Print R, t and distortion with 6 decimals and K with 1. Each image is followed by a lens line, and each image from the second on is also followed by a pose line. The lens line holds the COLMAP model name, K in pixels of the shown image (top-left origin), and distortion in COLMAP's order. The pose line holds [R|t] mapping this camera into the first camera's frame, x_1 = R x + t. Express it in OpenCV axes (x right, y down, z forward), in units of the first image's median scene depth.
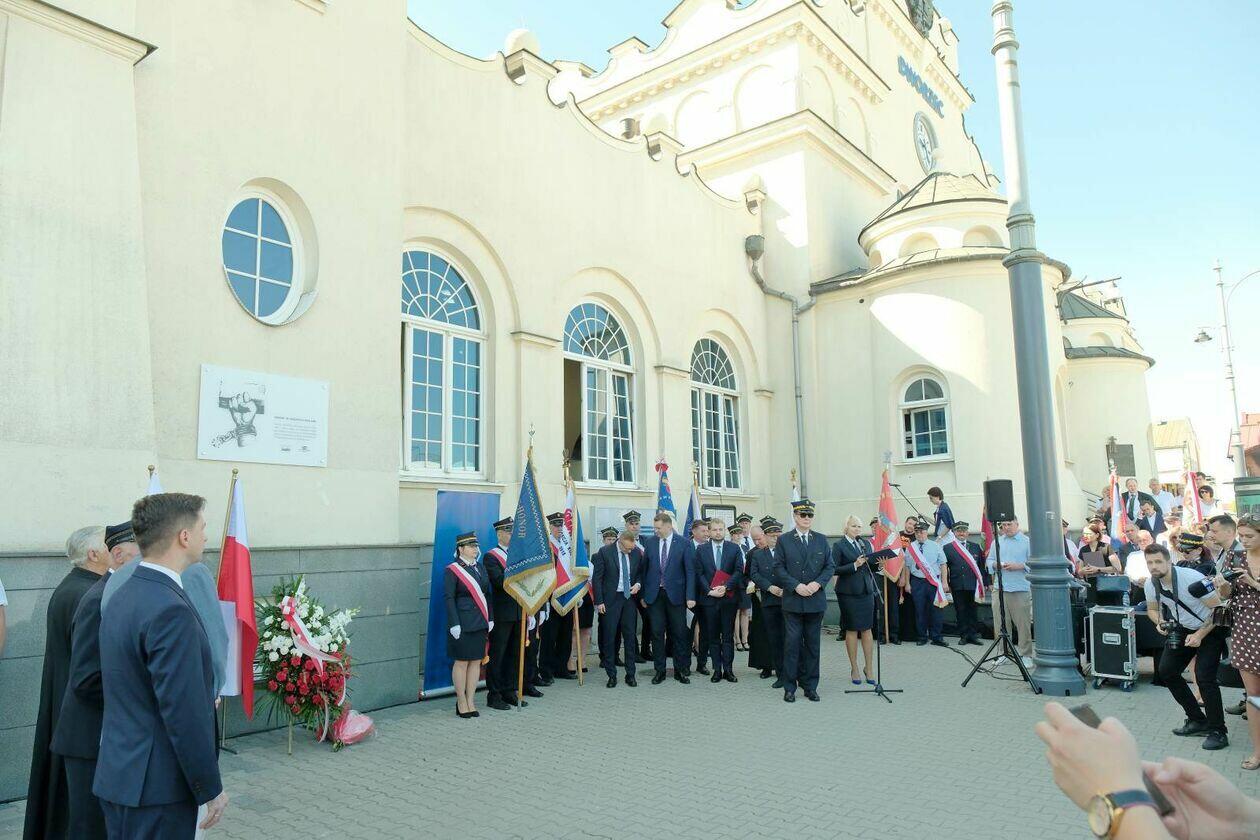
lens RADIAL K [[865.8, 0, 637.0], [0, 865.8, 424.0], [0, 0, 1]] dist [-0.021291, 0.015887]
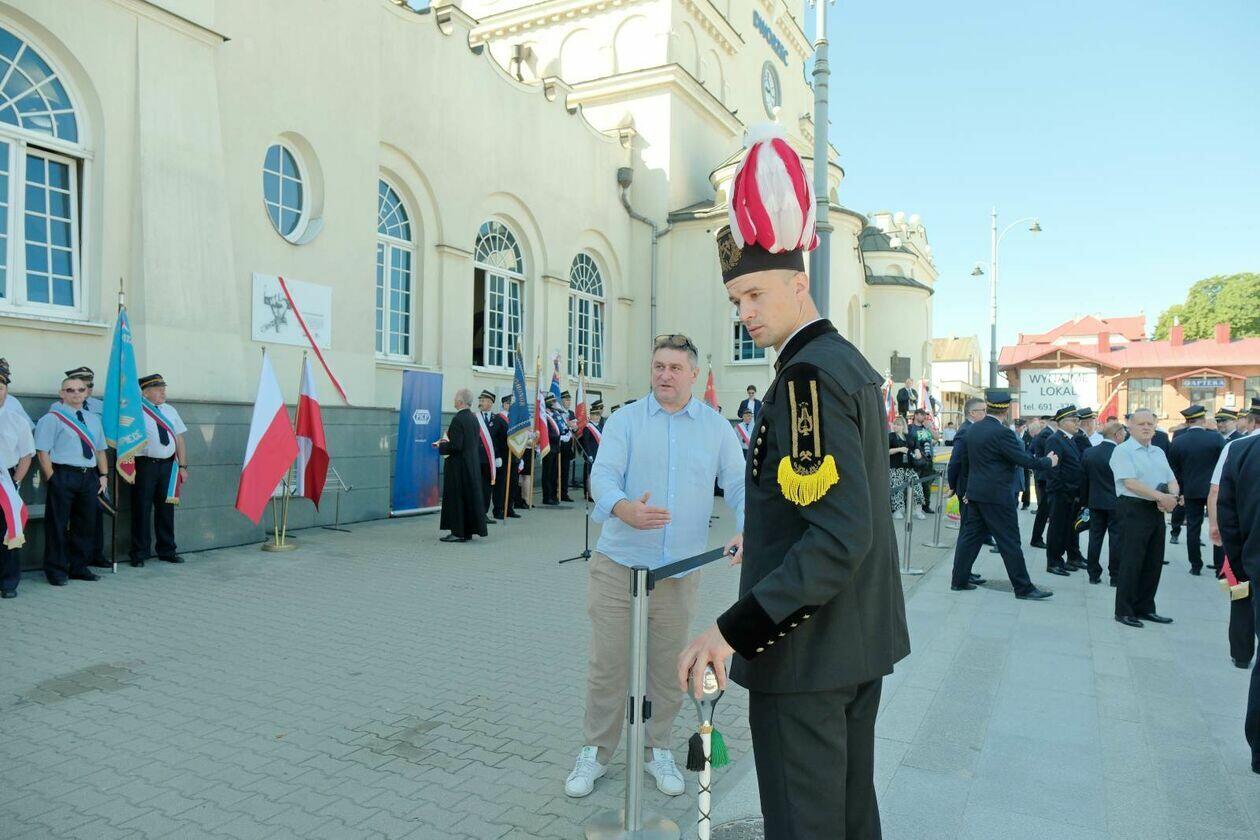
lens RADIAL K [[865.8, 0, 635.1], [0, 865.8, 423.0], [0, 0, 1]] dist [-0.021291, 0.015887]
pose [[0.981185, 0.036809, 0.189530, -0.079483], [-0.060640, 0.990735, 0.121518, -0.017858], [-0.183301, -0.130724, 0.974326, -0.261329]]
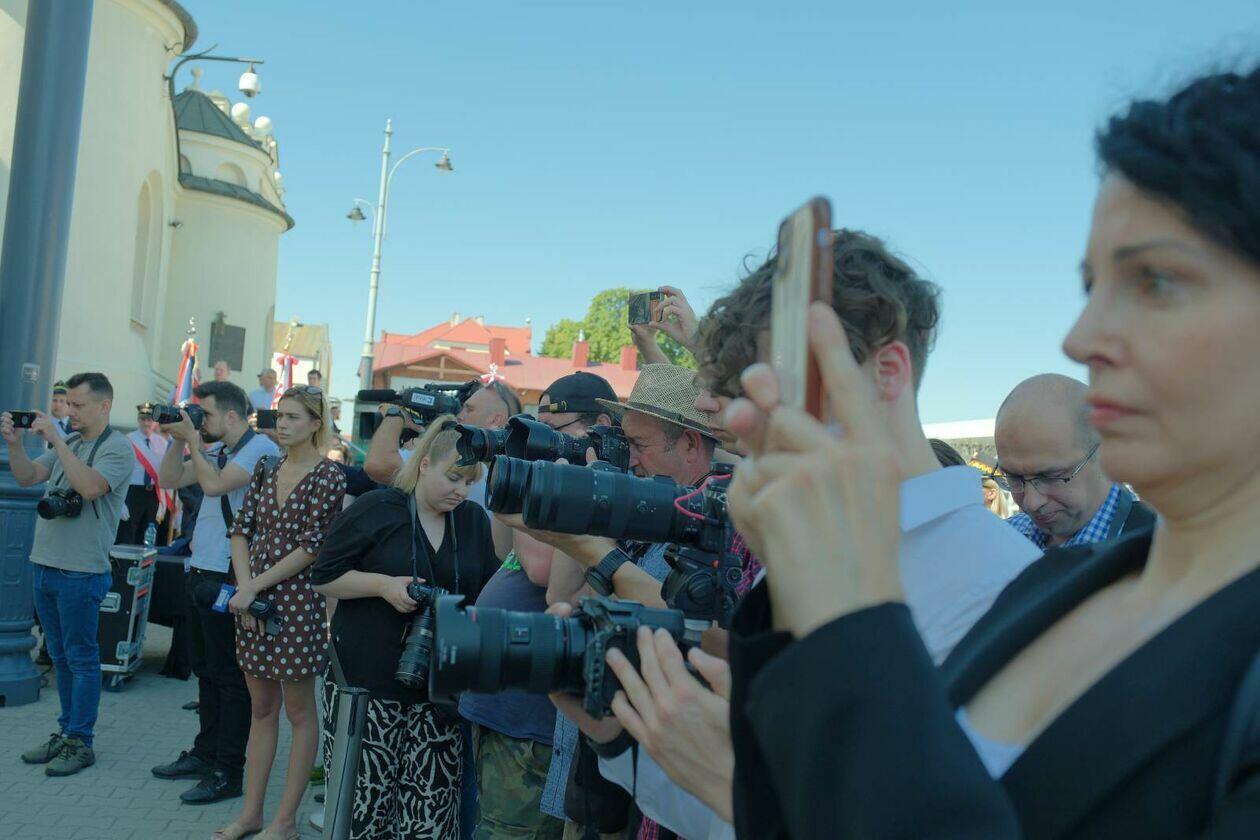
lens RADIAL K [[1175.3, 0, 617.7], [0, 1175.3, 452.6], [0, 0, 1]] dist [-0.010074, 0.000000]
pose [[0.672243, 0.098946, 0.733689, 0.124711], [-0.195441, 0.979590, 0.046964, 0.031868], [-0.714068, -0.174964, 0.677860, 0.156881]]
